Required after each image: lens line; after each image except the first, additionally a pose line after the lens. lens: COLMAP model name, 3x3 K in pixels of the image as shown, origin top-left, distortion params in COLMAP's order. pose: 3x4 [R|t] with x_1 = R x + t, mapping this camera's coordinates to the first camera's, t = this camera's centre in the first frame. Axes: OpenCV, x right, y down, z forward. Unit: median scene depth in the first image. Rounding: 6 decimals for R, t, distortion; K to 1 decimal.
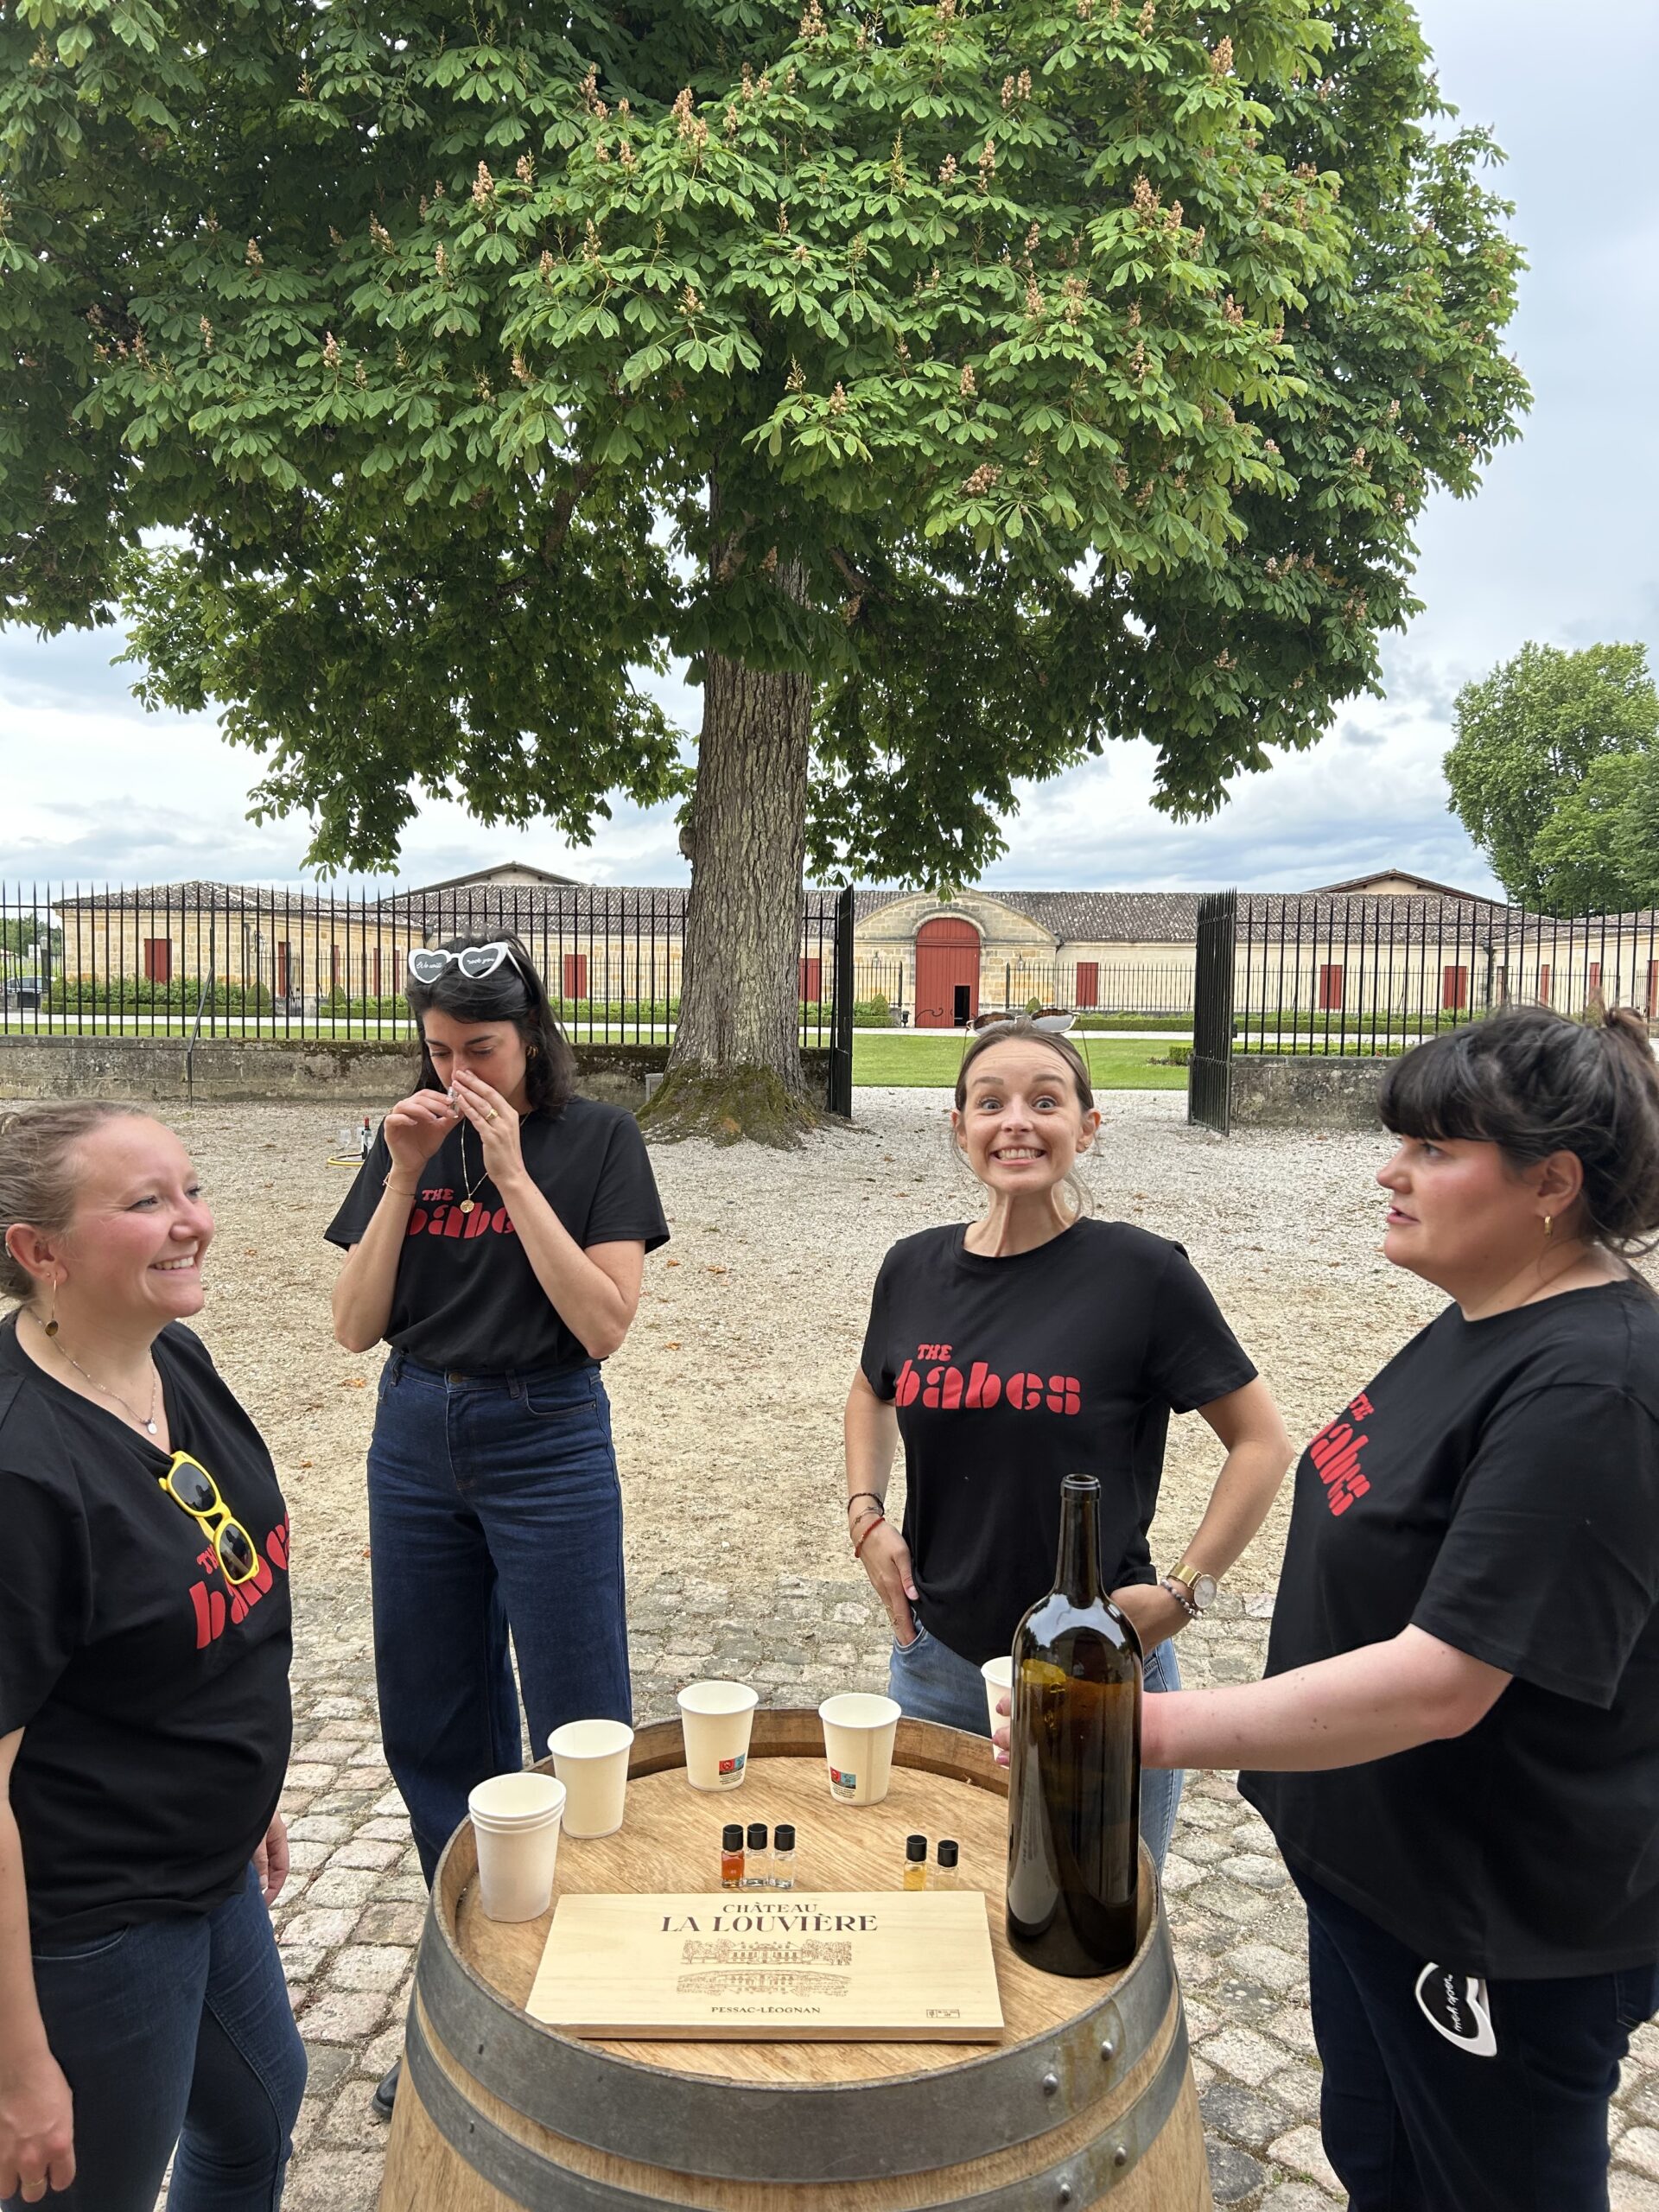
lens RADIAL K [[1622.3, 0, 829.5], [0, 1622.3, 1106.0], [0, 0, 1]] dist [0.038103, -0.047912]
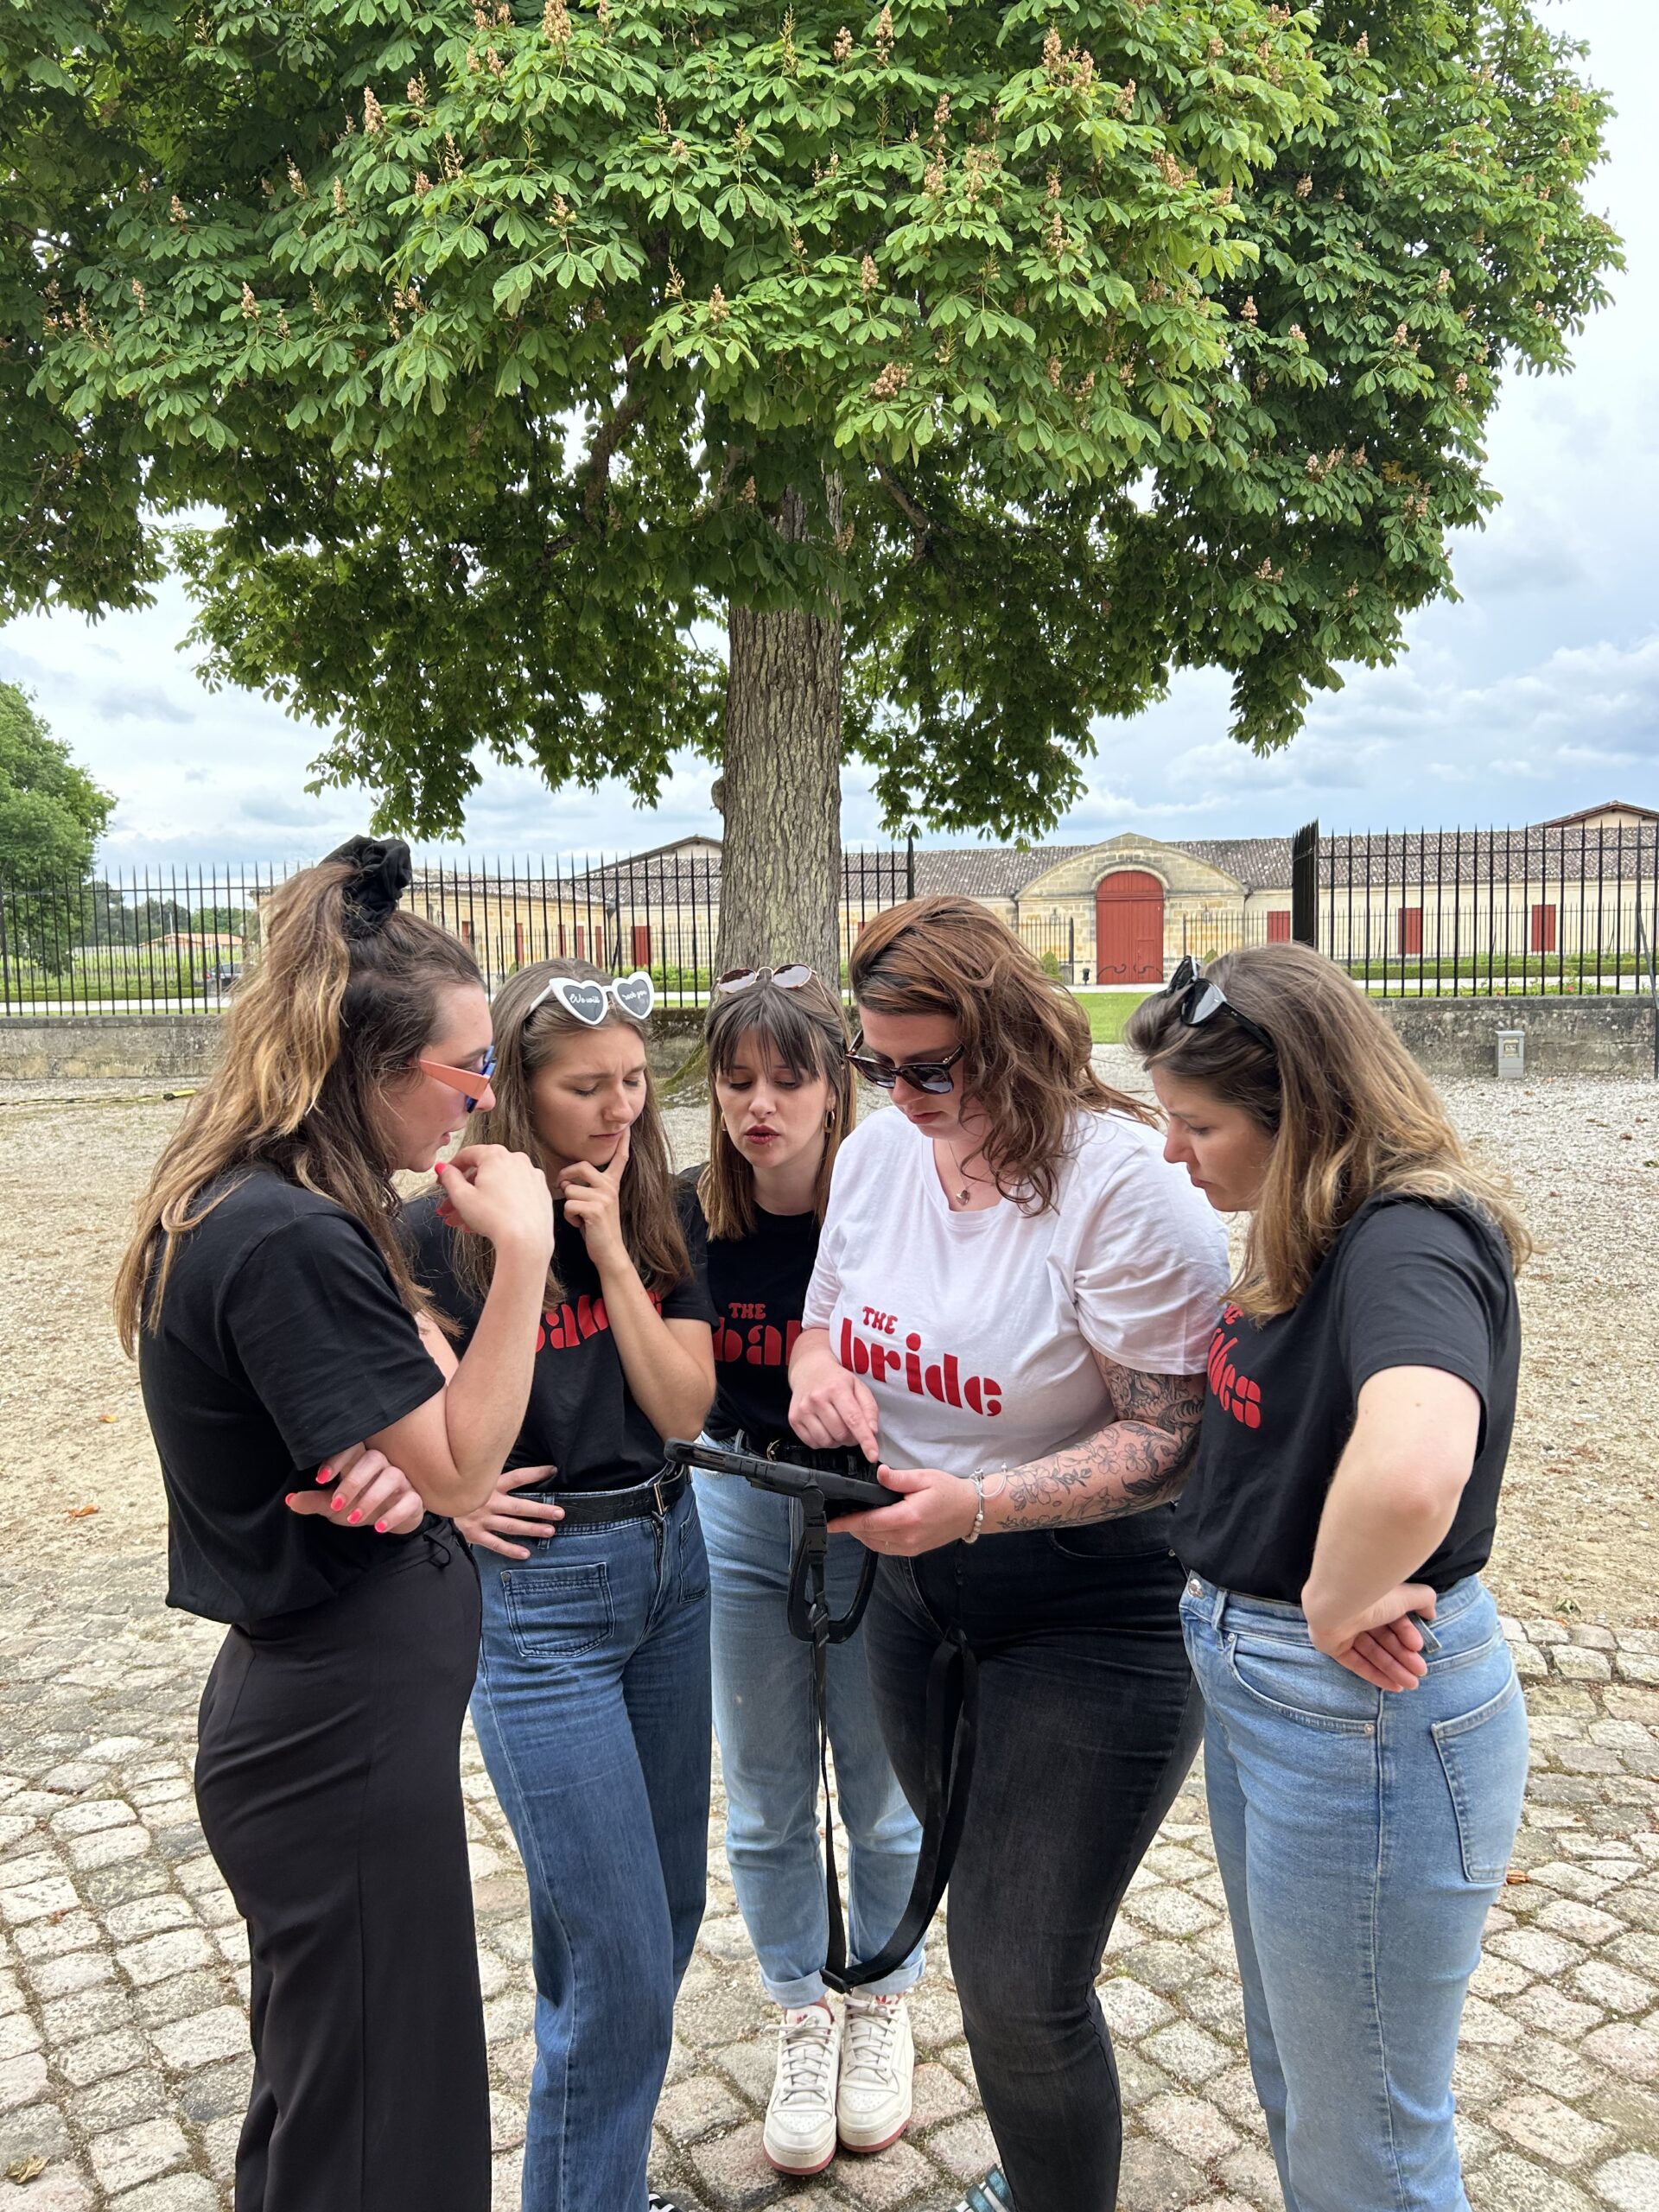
lens RADIAL K [[1622.3, 0, 829.5], [0, 1622.3, 1106.0], [0, 0, 1]] dist [0.038103, -0.047912]
pose [[0.991447, -0.020194, -0.128942, 0.107771], [0.023068, 0.999517, 0.020830, 0.004511], [0.128459, -0.023626, 0.991433, 0.043344]]
